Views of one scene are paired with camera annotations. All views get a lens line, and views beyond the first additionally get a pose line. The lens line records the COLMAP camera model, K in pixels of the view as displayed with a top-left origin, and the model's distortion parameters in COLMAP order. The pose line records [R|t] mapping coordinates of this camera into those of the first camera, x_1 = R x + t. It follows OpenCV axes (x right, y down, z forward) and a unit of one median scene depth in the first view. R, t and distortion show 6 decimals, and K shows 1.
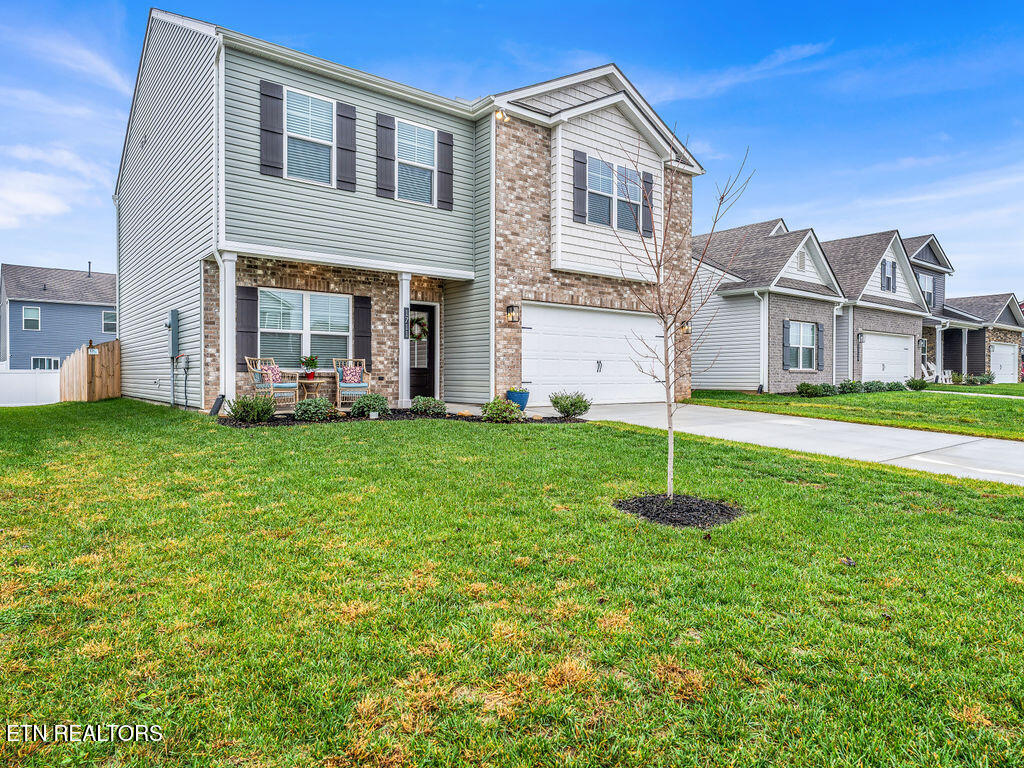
lens RADIAL K [[631.6, 0, 514.8], [0, 631.6, 371.6], [0, 0, 1]] dist [-0.000986, -0.000411]
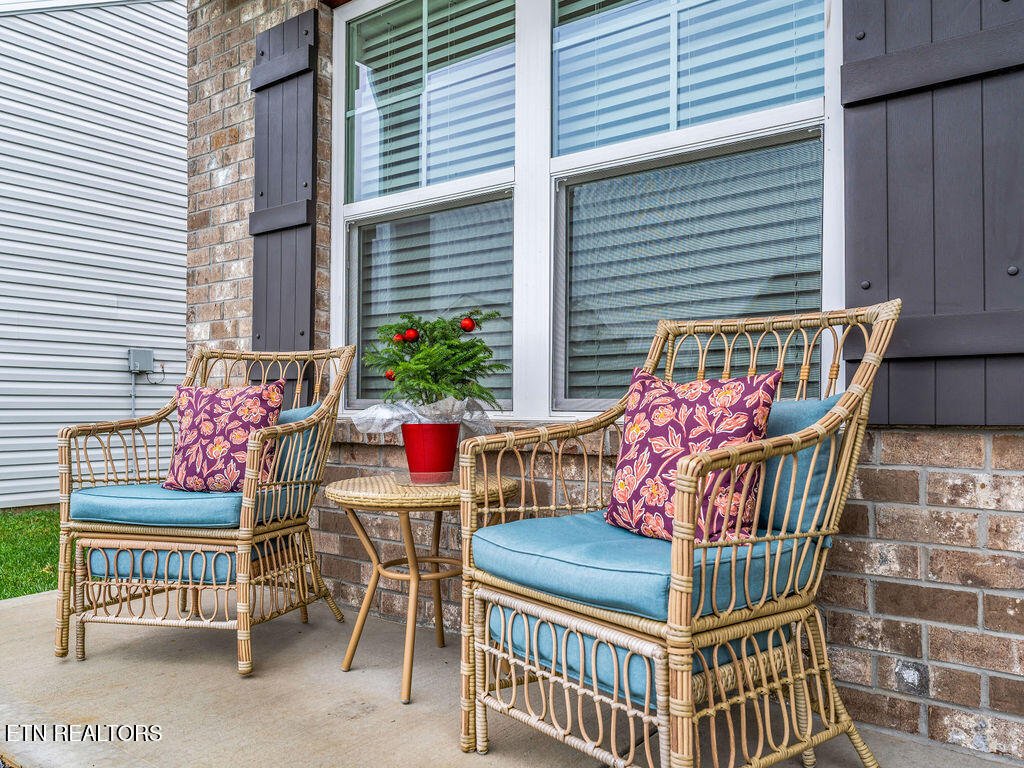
lens RADIAL K [[792.3, 0, 512.0], [0, 792.3, 384.0], [0, 0, 1]] dist [0.000235, 0.000213]
pose [[0.233868, -0.028749, -0.971843, -0.127703], [0.004077, 0.999583, -0.028588, -0.002641], [0.972260, 0.002724, 0.233888, 0.894692]]
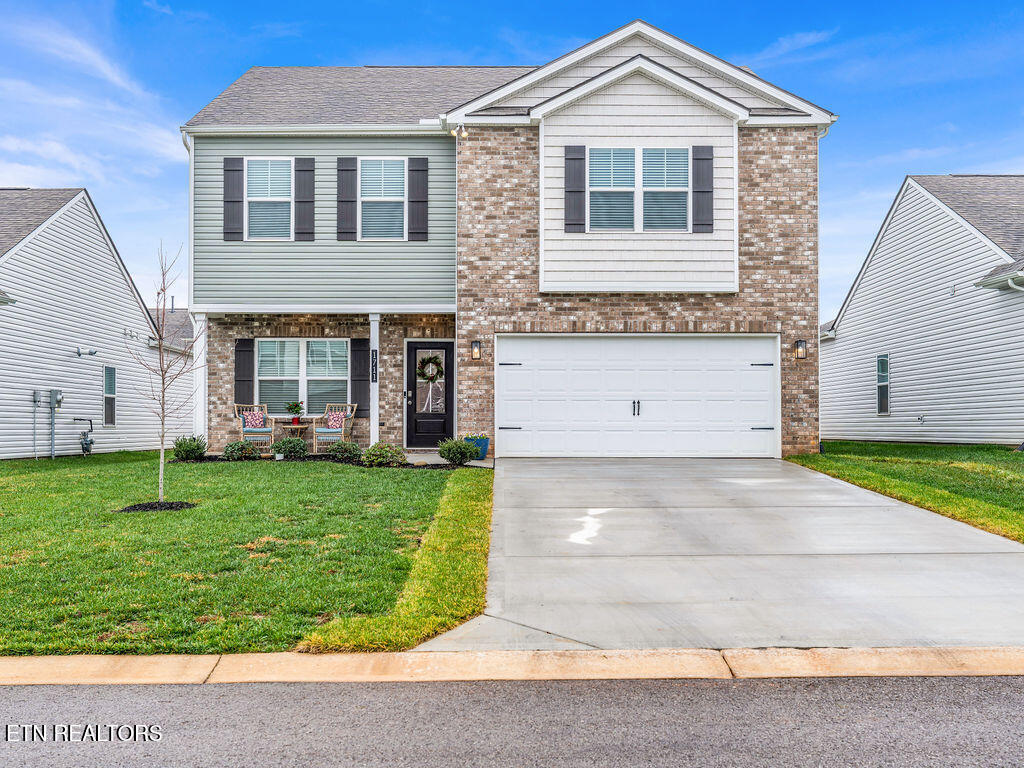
lens RADIAL K [[1166.6, 0, 512.0], [0, 1166.6, 384.0], [0, 0, 1]] dist [0.008457, -0.002436]
pose [[0.782459, -0.025814, -0.622167, 1.035573], [0.004940, 0.999366, -0.035251, 0.013489], [0.622683, 0.024509, 0.782091, -0.240520]]
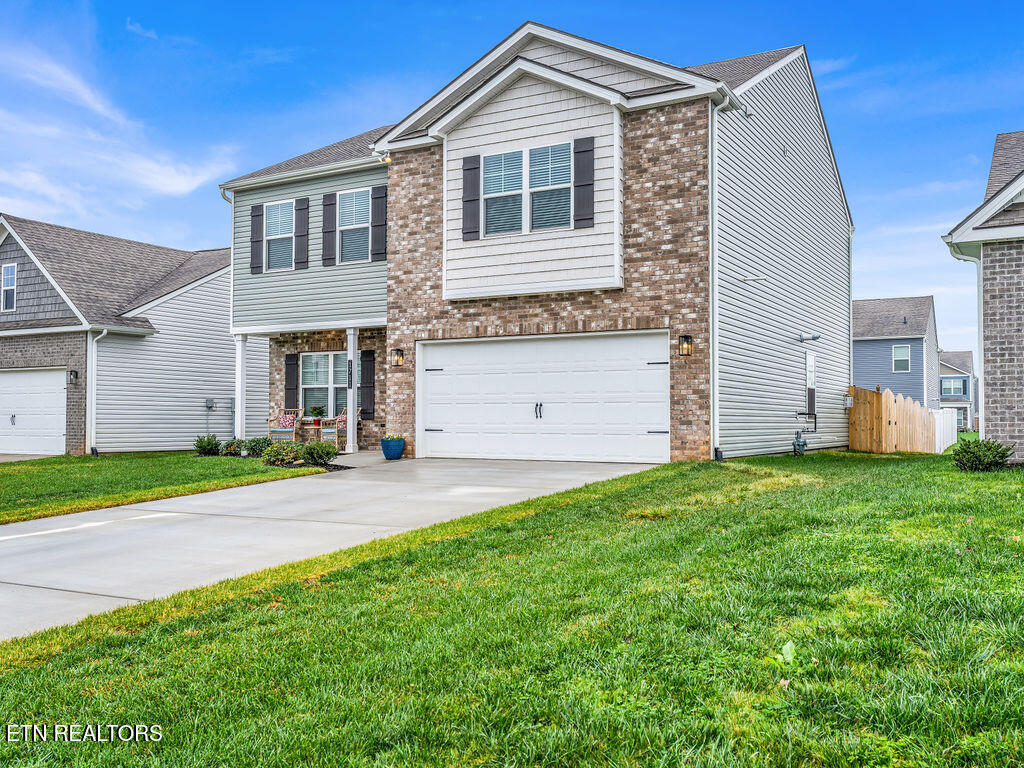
lens RADIAL K [[949.1, 0, 512.0], [0, 949.1, 384.0], [0, 0, 1]] dist [-0.003365, 0.001544]
pose [[0.361952, -0.039061, -0.931378, 1.373969], [0.003553, 0.999172, -0.040523, 0.006856], [0.932190, 0.011358, 0.361791, 0.634408]]
